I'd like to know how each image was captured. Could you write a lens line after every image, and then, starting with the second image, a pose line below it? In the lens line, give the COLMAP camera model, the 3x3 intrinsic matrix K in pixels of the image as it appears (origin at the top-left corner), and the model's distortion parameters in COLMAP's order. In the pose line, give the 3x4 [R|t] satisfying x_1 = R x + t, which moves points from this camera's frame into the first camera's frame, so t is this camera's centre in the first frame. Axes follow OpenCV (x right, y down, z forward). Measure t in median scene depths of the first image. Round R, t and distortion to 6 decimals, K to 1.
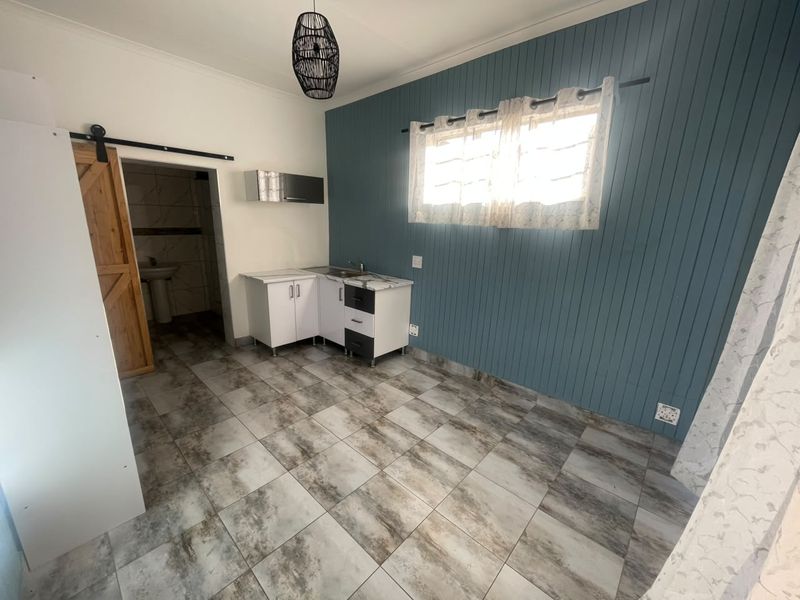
lens RADIAL K [[324.9, 0, 401.6], [0, 324.9, 302.8], [0, 0, 1]] dist [-0.001445, -0.000627]
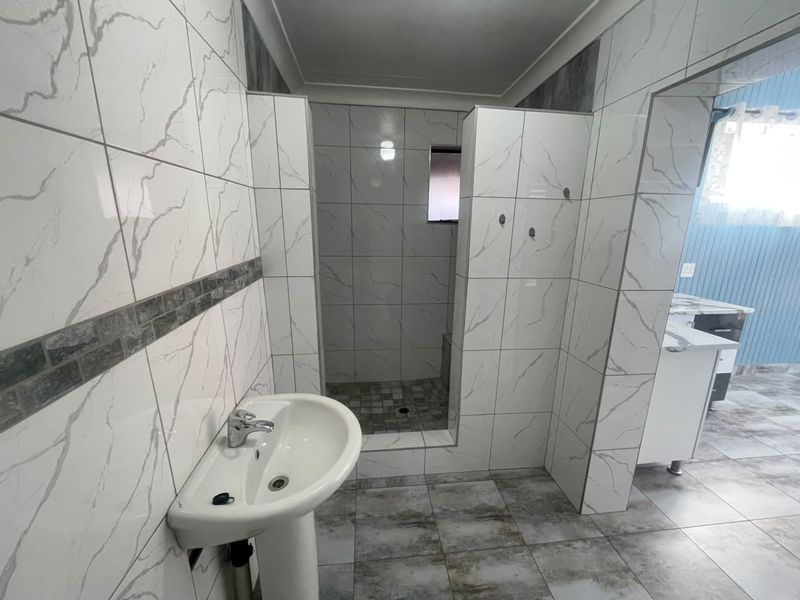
lens RADIAL K [[324.9, 0, 400.1], [0, 324.9, 300.9], [0, 0, 1]] dist [-0.001445, -0.000627]
pose [[0.662093, -0.201480, 0.721830, -1.337215], [0.196589, 0.976146, 0.092146, -0.338267], [-0.723178, 0.080895, 0.685908, 1.198300]]
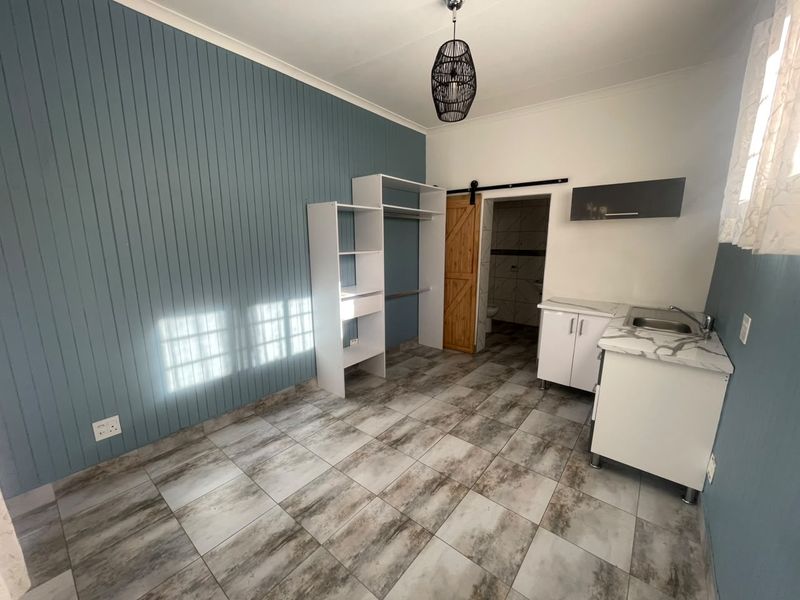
lens RADIAL K [[324.9, 0, 398.7], [0, 324.9, 300.7], [0, 0, 1]] dist [-0.001445, -0.000627]
pose [[0.048262, 0.162110, -0.985592, 0.567928], [-0.245907, 0.958299, 0.145580, -0.135810], [0.968091, 0.235338, 0.086113, 0.606941]]
